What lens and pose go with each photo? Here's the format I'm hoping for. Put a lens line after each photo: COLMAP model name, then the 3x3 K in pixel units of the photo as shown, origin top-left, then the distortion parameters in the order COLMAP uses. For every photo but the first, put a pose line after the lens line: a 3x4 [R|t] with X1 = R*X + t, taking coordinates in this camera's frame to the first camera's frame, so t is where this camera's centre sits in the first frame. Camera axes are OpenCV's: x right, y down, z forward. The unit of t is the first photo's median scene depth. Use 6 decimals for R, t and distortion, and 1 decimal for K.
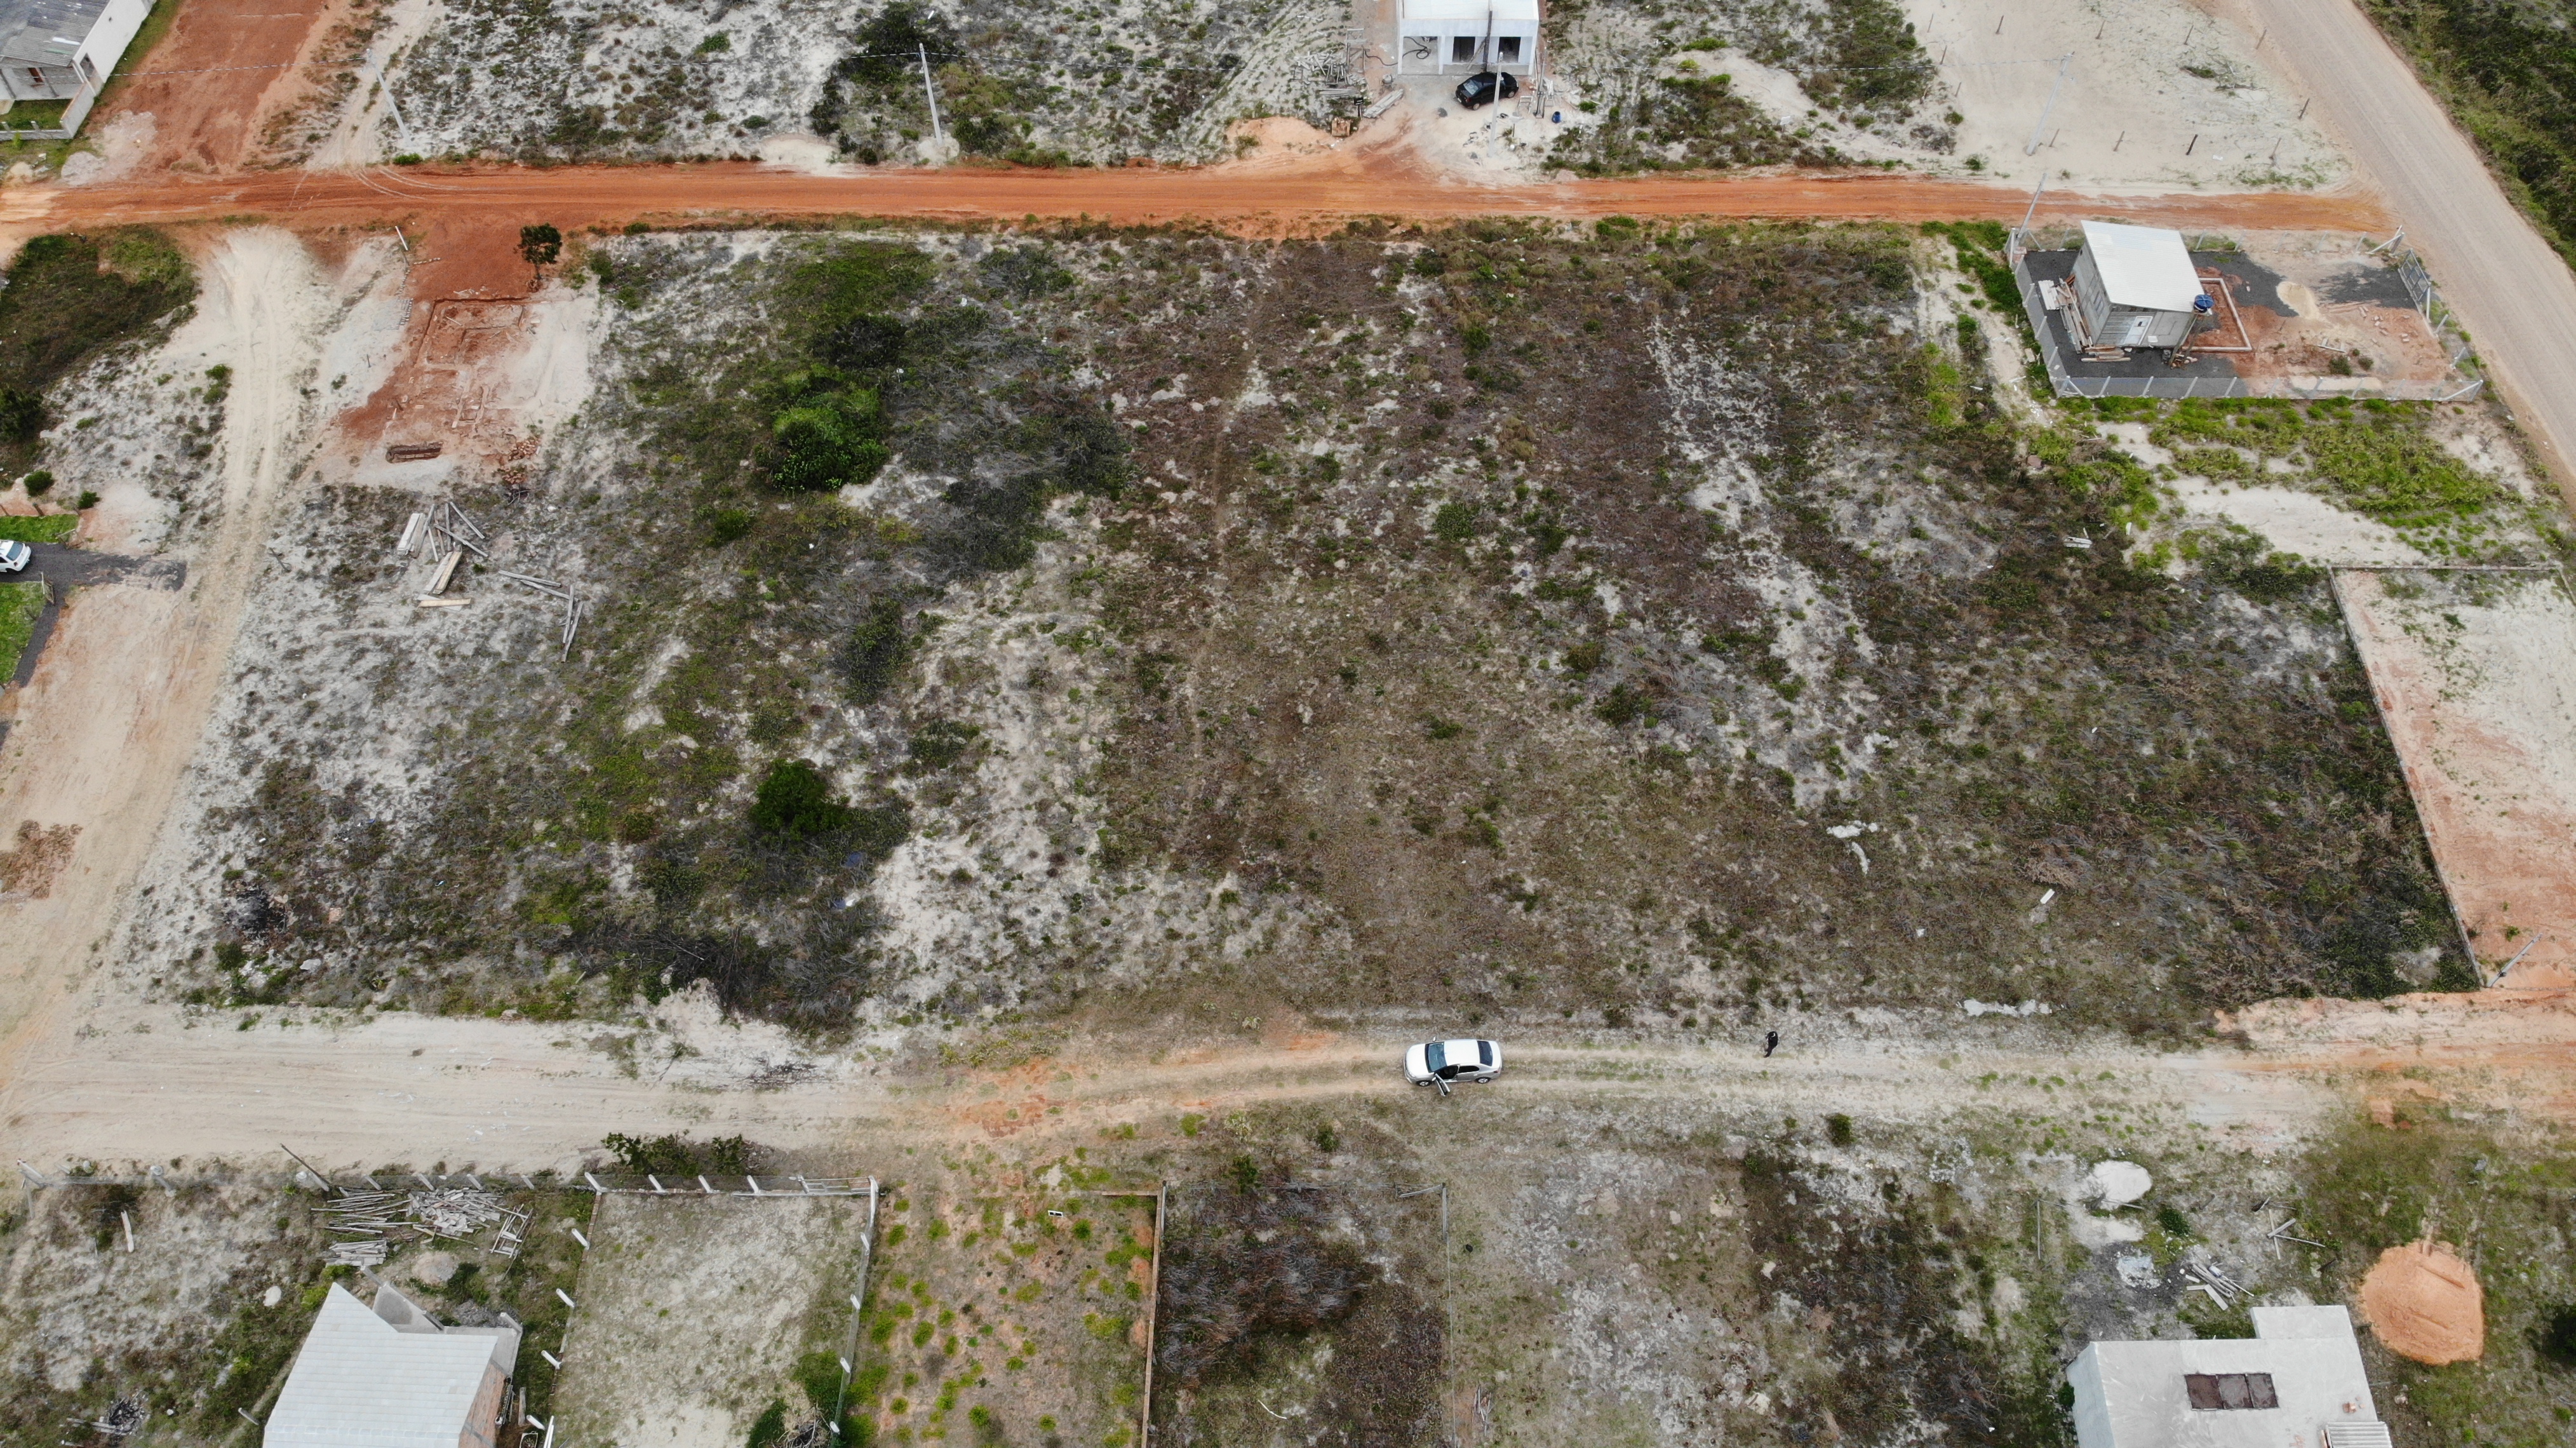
lens RADIAL K [[1875.4, 0, 1292.5], [0, 1875.4, 695.7], [0, 0, 1]] dist [0.104800, -0.232754]
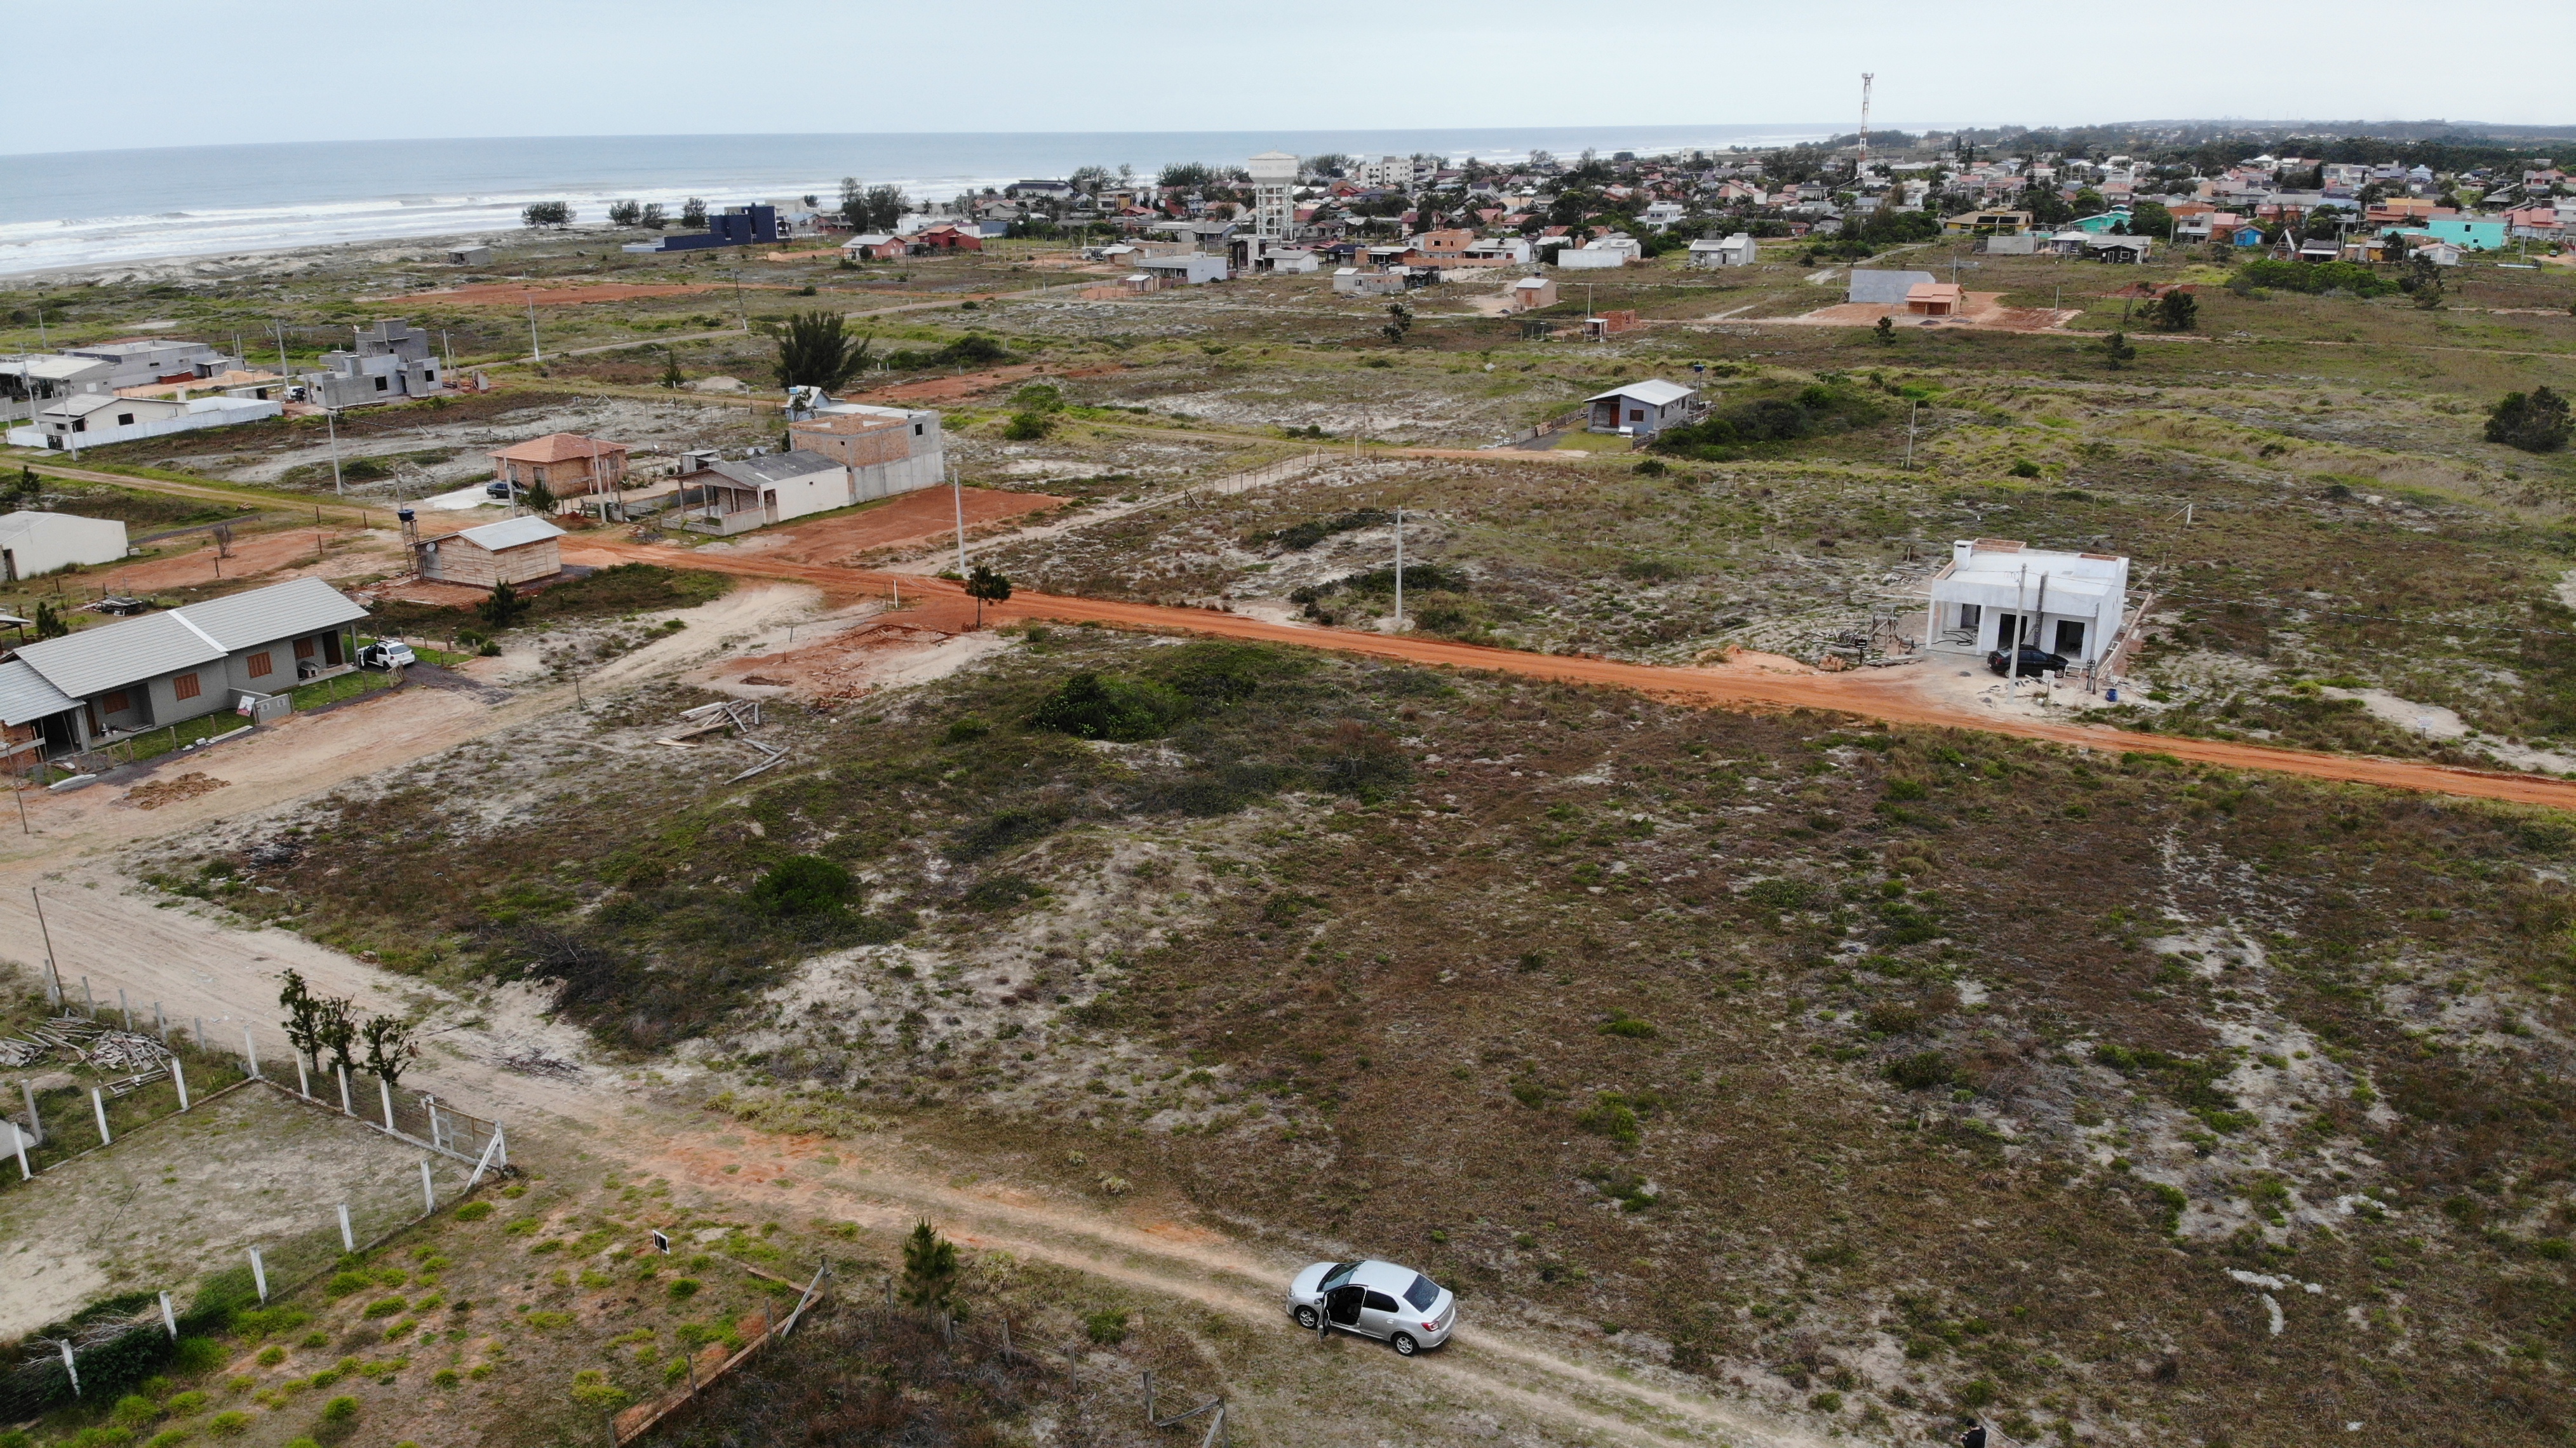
lens RADIAL K [[1875.4, 0, 1285.7], [0, 1875.4, 698.4], [0, 0, 1]] dist [0.104800, -0.232754]
pose [[0.876526, 0.132374, -0.462796, 0.264355], [-0.385138, 0.769589, -0.509316, 0.309914], [0.288742, 0.624668, 0.725546, 0.406778]]
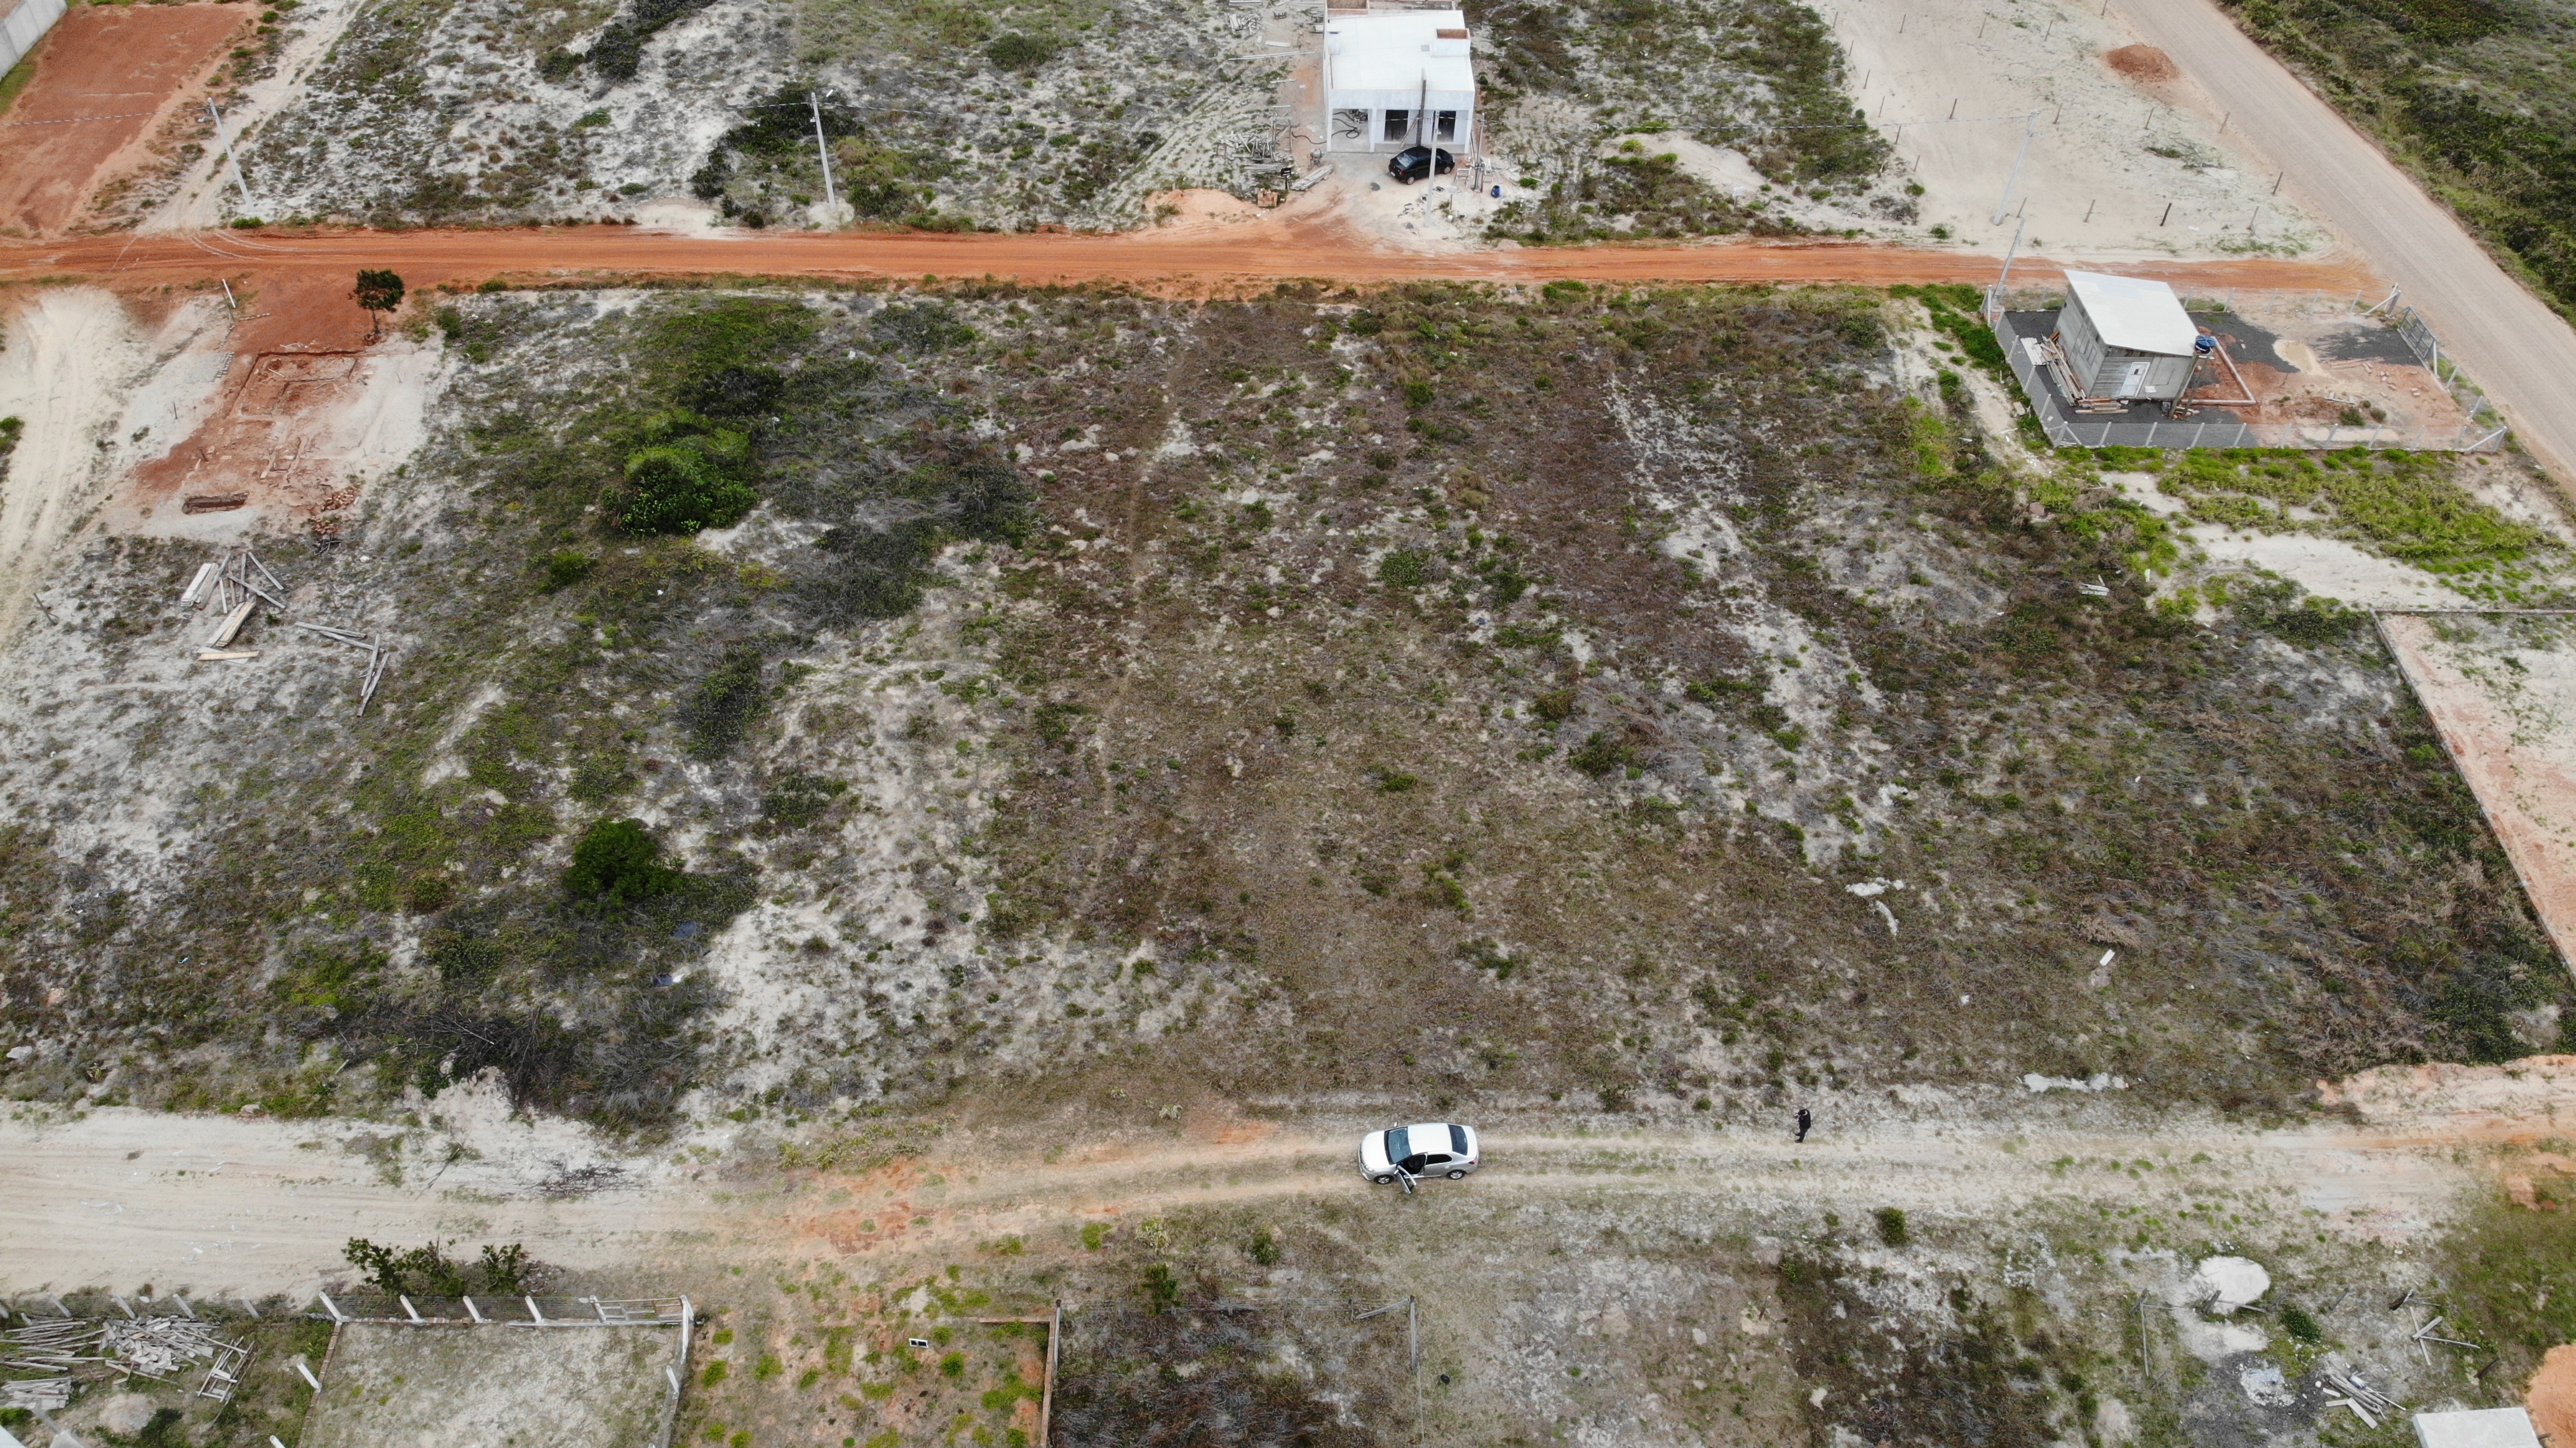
lens RADIAL K [[1875.4, 0, 1289.7], [0, 1875.4, 694.8], [0, 0, 1]] dist [0.104800, -0.232754]
pose [[0.999210, -0.003440, 0.039600, -0.001646], [0.009312, 0.988781, -0.149081, 0.104919], [-0.038642, 0.149332, 0.988032, 0.145128]]
